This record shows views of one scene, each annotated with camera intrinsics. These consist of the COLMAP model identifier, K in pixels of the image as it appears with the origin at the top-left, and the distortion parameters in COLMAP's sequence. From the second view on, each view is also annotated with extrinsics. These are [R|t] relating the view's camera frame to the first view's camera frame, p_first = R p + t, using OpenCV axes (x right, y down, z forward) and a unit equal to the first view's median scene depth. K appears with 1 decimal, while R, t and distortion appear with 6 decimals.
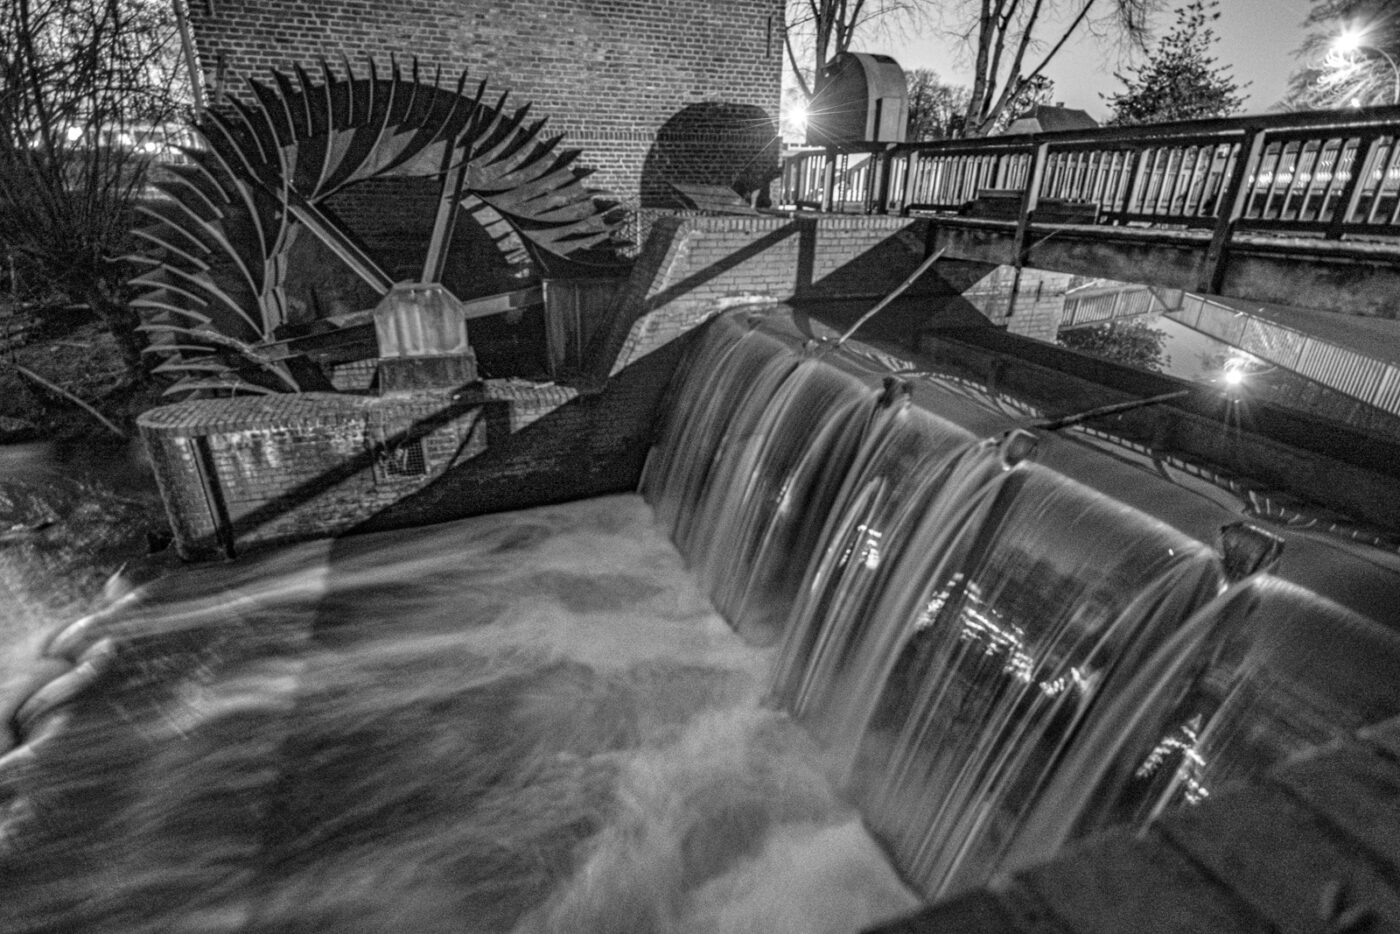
lens RADIAL K [[694.5, 0, 680.4], [0, 694.5, 449.2], [0, 0, 1]] dist [0.002169, 0.002427]
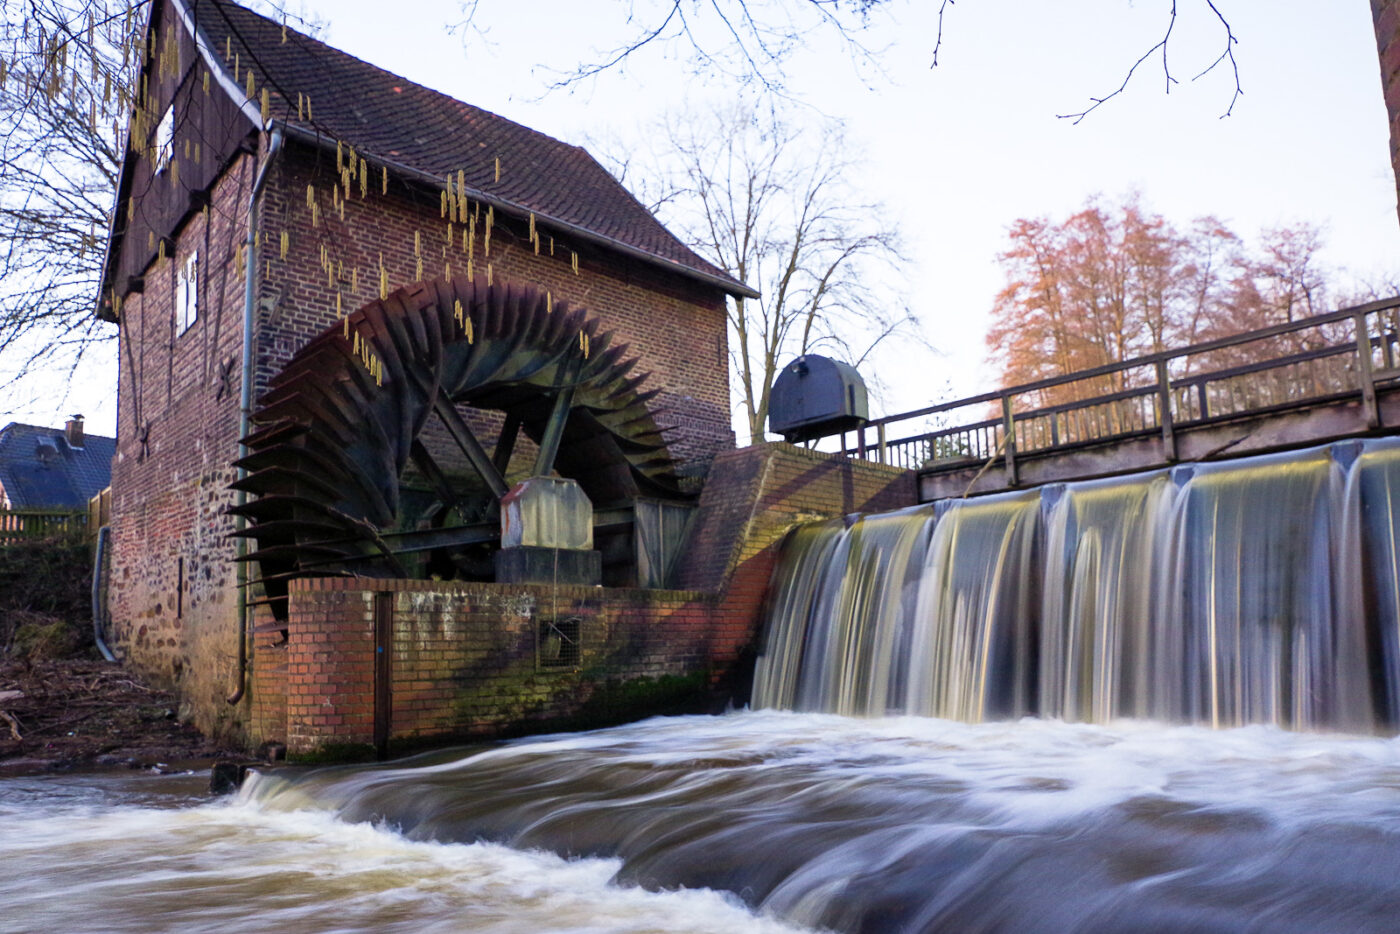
lens RADIAL K [[978.9, 0, 694.2], [0, 978.9, 499.6], [0, 0, 1]] dist [0.023559, -0.011468]
pose [[0.907217, 0.026619, 0.419819, -0.765876], [0.188924, 0.865902, -0.463164, 0.459969], [-0.375851, 0.499505, 0.780532, -0.132002]]
